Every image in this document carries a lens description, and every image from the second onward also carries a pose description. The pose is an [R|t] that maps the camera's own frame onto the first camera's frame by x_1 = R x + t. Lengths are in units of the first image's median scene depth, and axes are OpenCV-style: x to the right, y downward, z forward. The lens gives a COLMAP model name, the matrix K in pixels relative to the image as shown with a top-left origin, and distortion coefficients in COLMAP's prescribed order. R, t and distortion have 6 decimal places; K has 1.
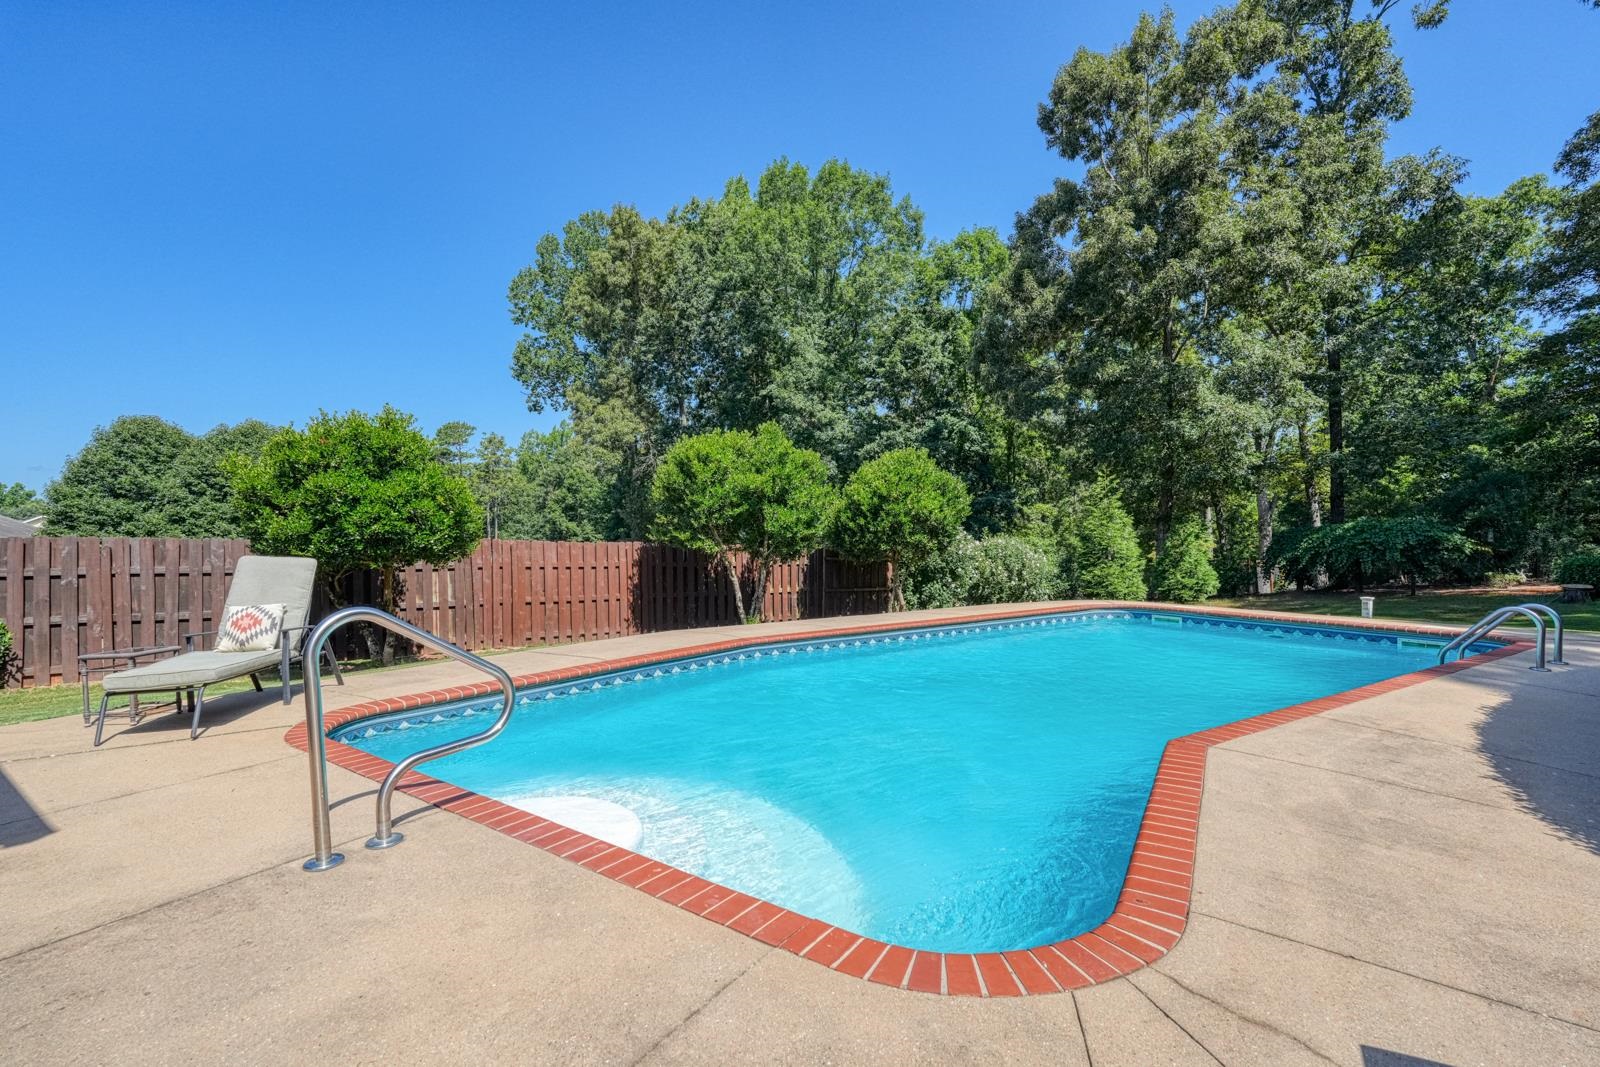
lens RADIAL K [[706.2, 0, 796.4], [0, 706.2, 541.7], [0, 0, 1]] dist [0.000931, 0.000419]
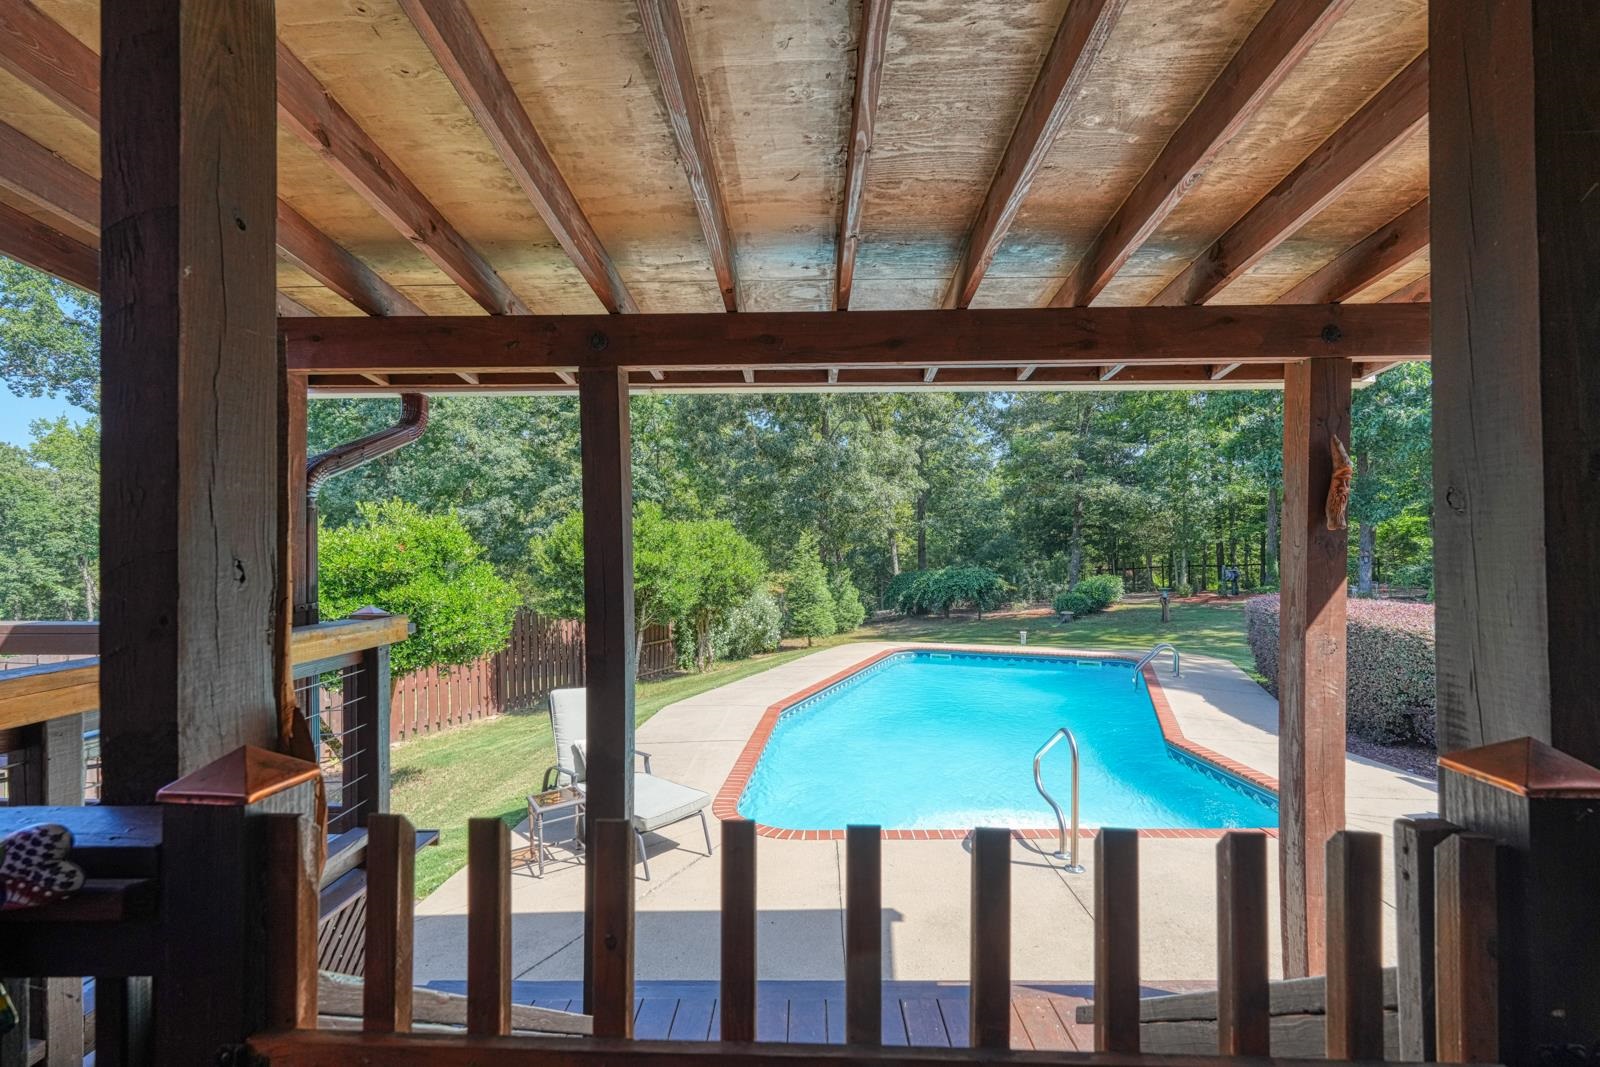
lens RADIAL K [[706.2, 0, 793.9], [0, 706.2, 543.8], [0, 0, 1]] dist [0.000931, 0.000419]
pose [[0.822980, 0.009839, 0.567984, -0.419771], [0.006289, 0.999631, -0.026429, -0.065132], [-0.568035, 0.025322, 0.822615, -0.020841]]
